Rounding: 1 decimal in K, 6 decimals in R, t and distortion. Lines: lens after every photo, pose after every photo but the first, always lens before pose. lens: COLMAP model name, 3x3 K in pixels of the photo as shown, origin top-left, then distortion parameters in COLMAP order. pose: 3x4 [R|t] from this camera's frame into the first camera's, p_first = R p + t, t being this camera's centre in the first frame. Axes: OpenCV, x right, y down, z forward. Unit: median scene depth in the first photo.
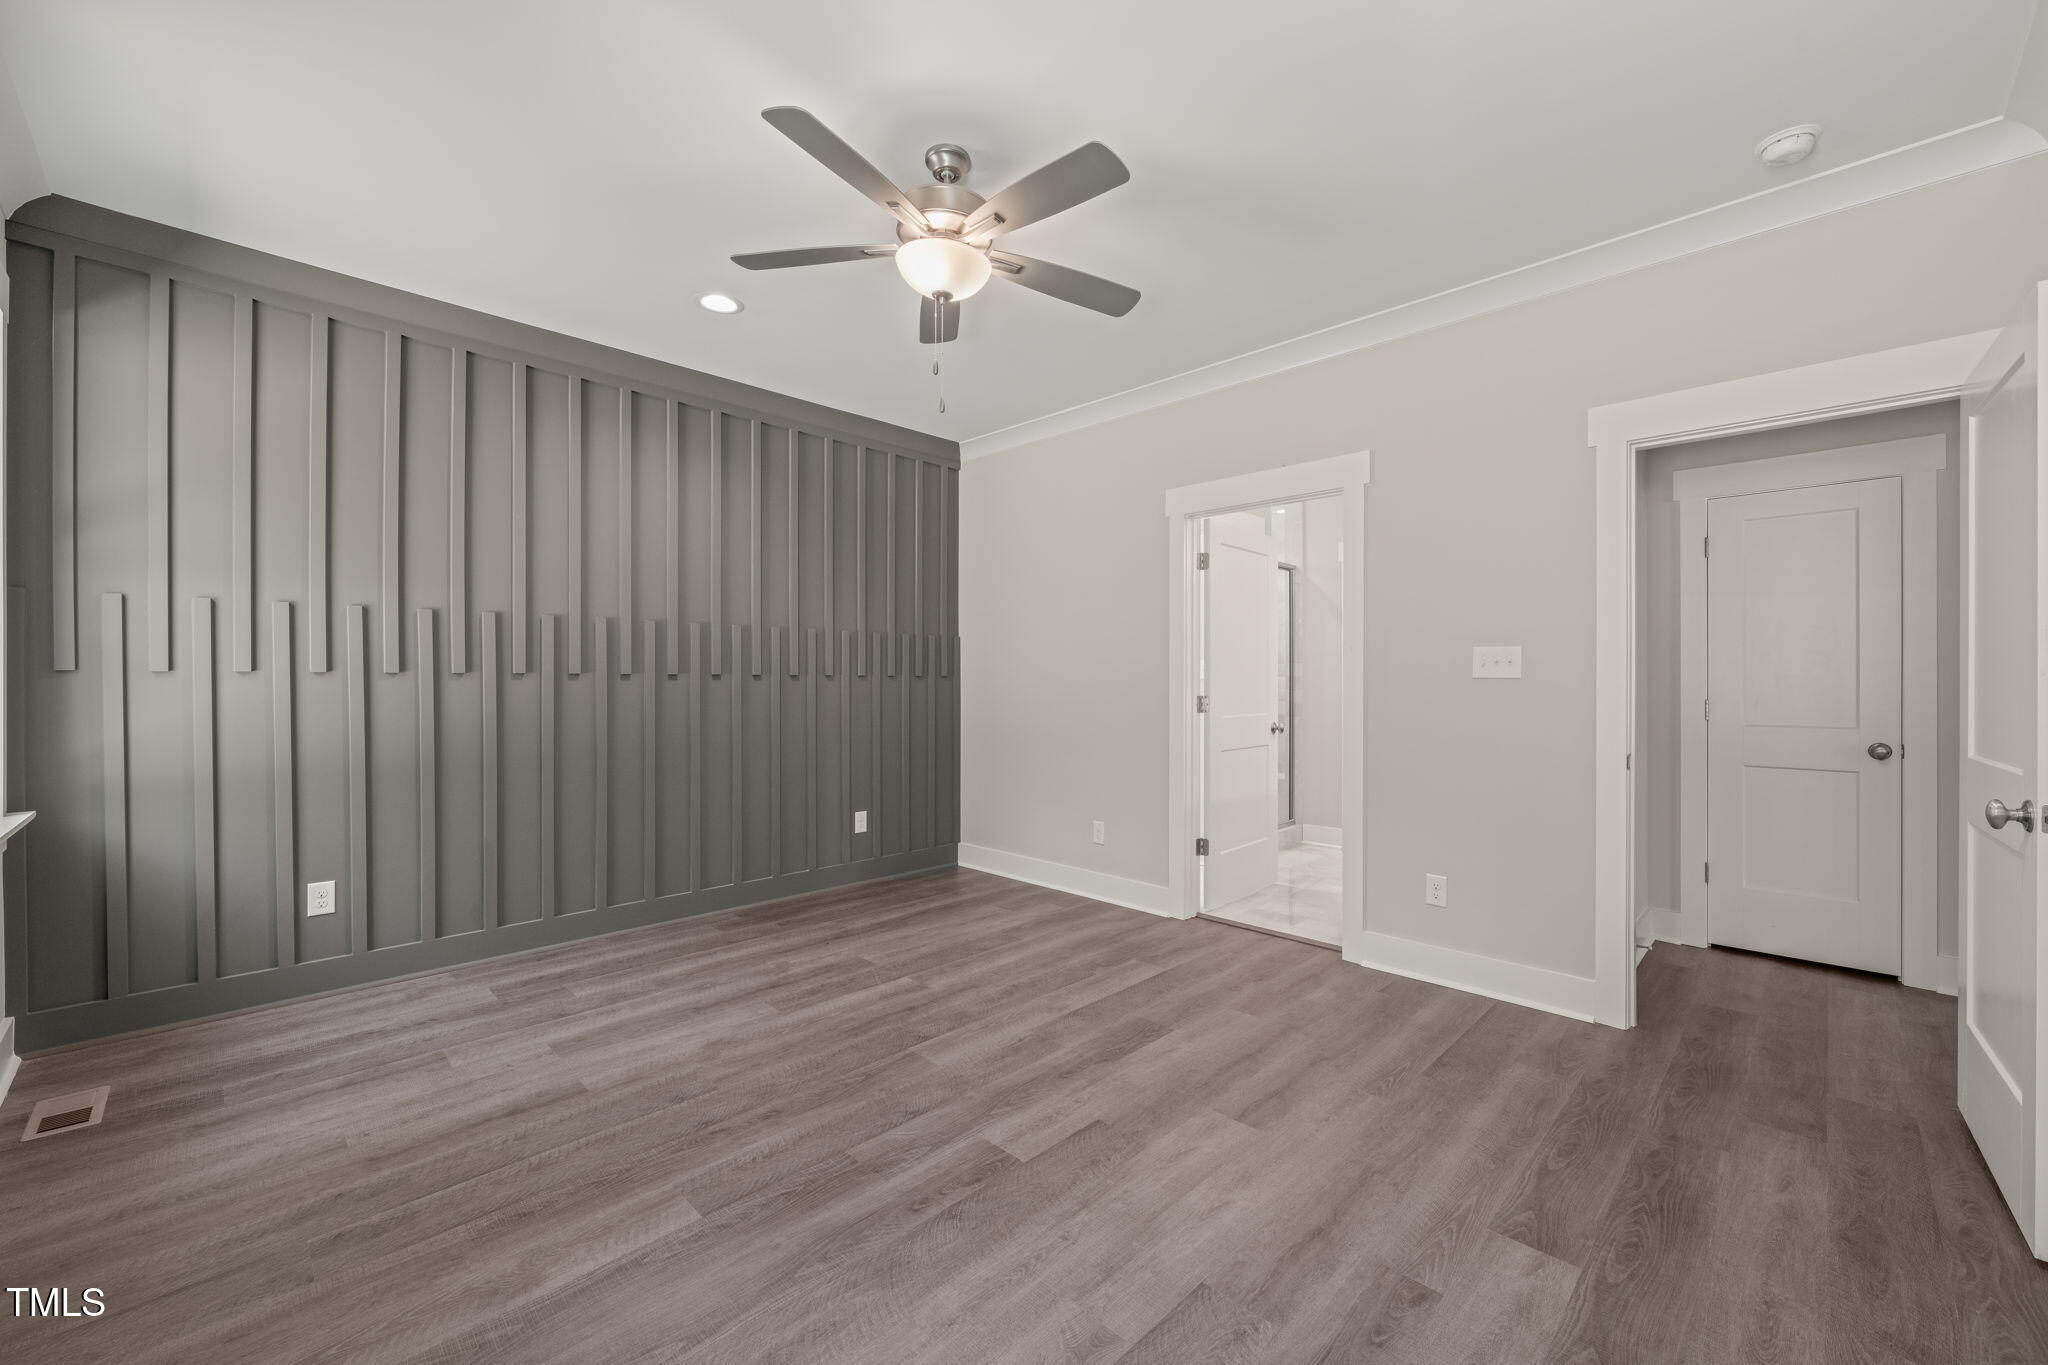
lens RADIAL K [[831.9, 0, 1029.6], [0, 831.9, 676.7], [0, 0, 1]] dist [-0.003641, -0.000795]
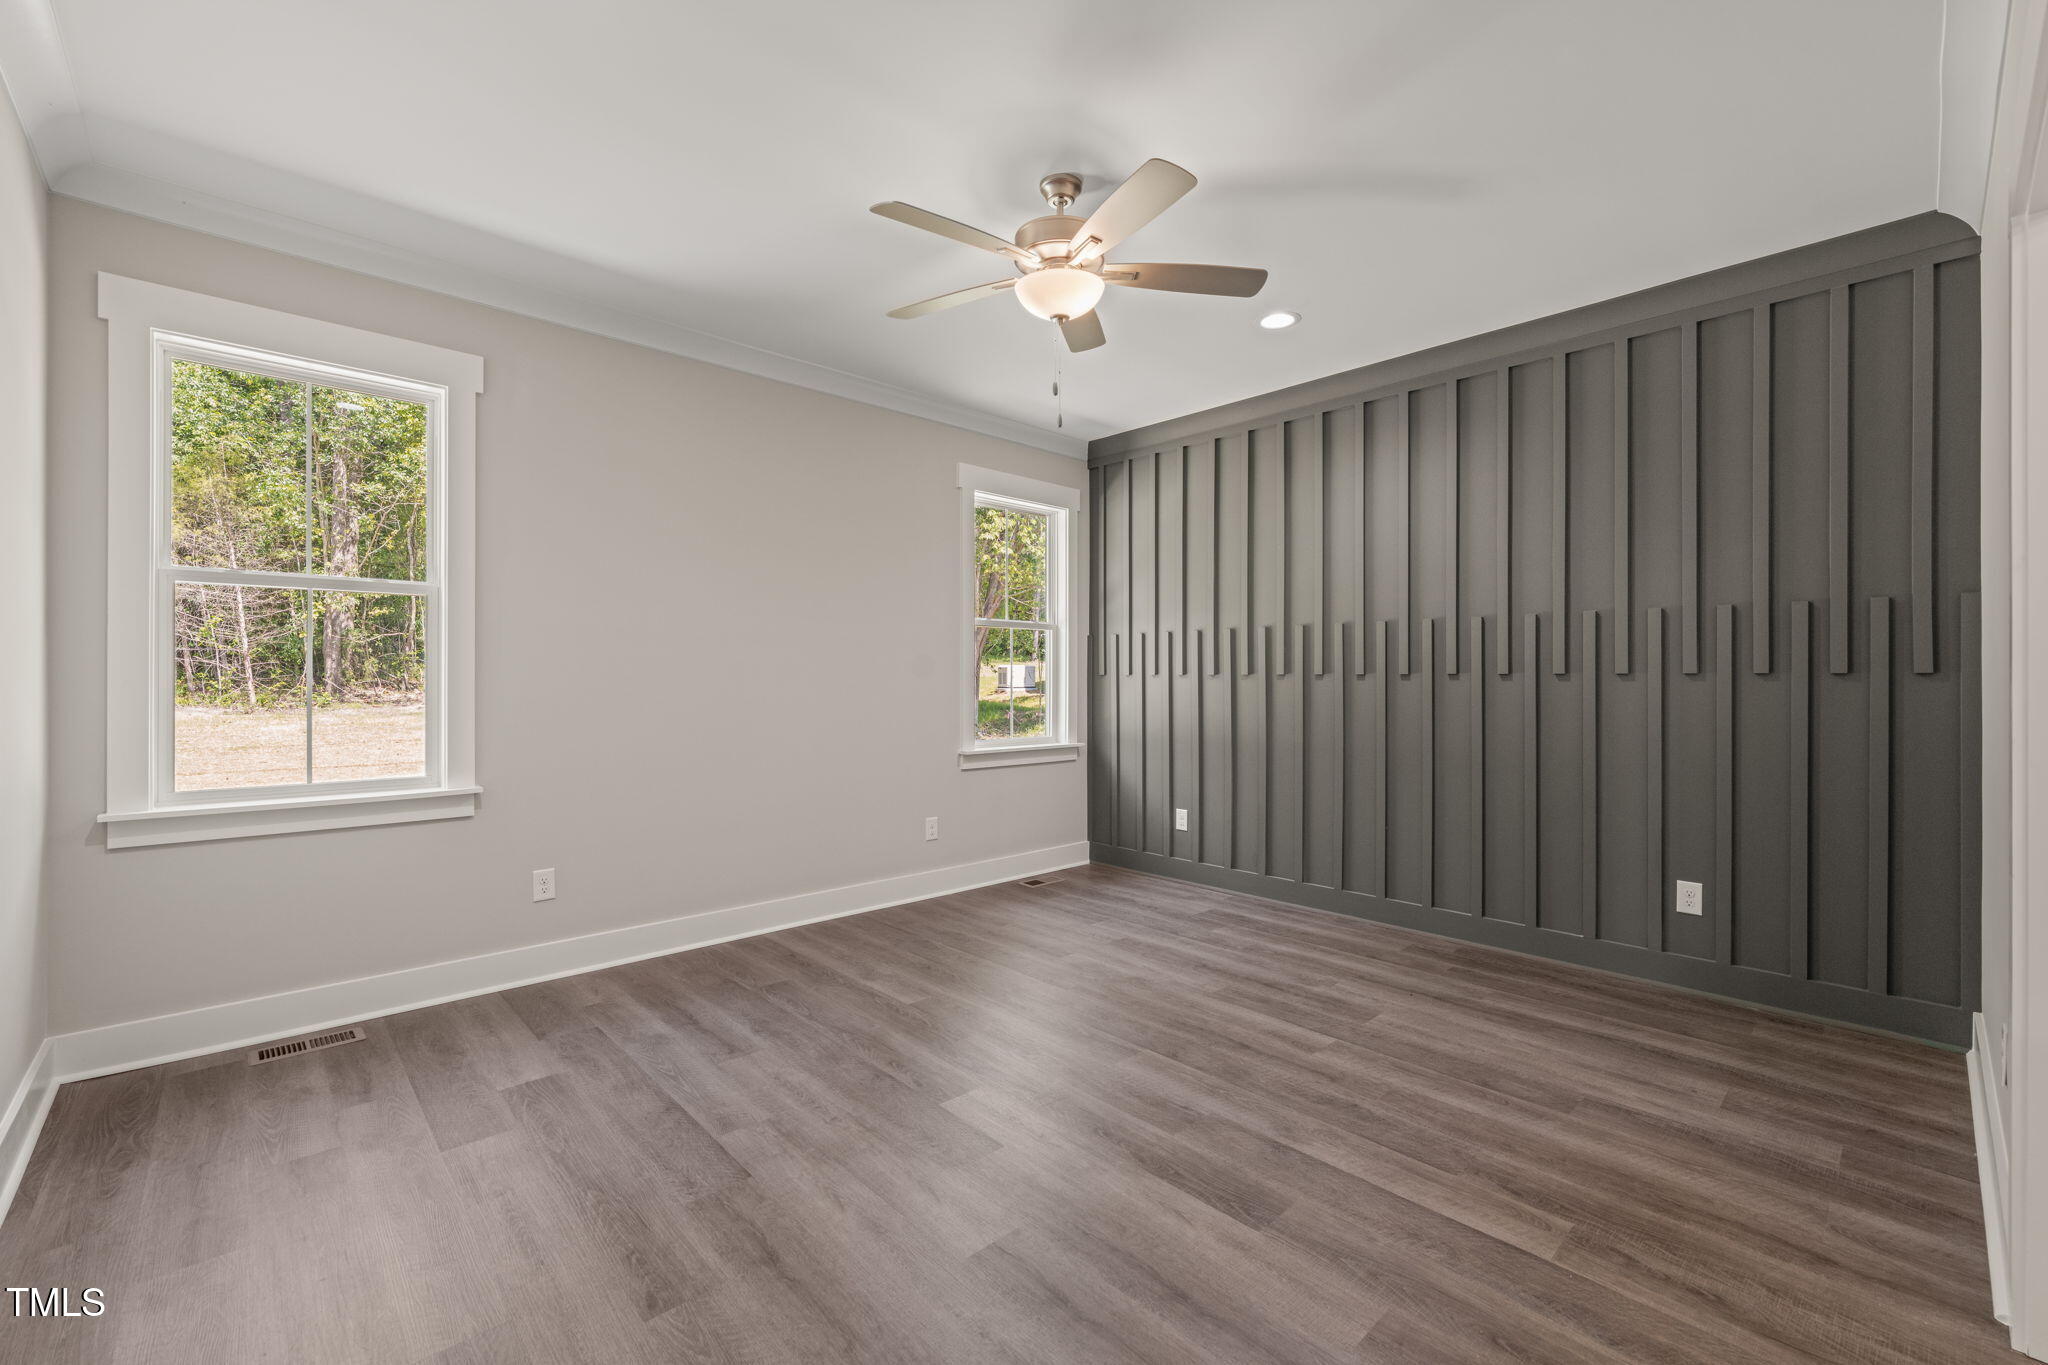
lens RADIAL K [[844.4, 0, 1008.4], [0, 844.4, 678.4], [0, 0, 1]] dist [-0.004292, 0.000349]
pose [[-0.062127, -0.002641, -0.998065, 0.692476], [0.000906, 0.999996, -0.002702, 0.004439], [0.998068, -0.001072, -0.062124, 0.711303]]
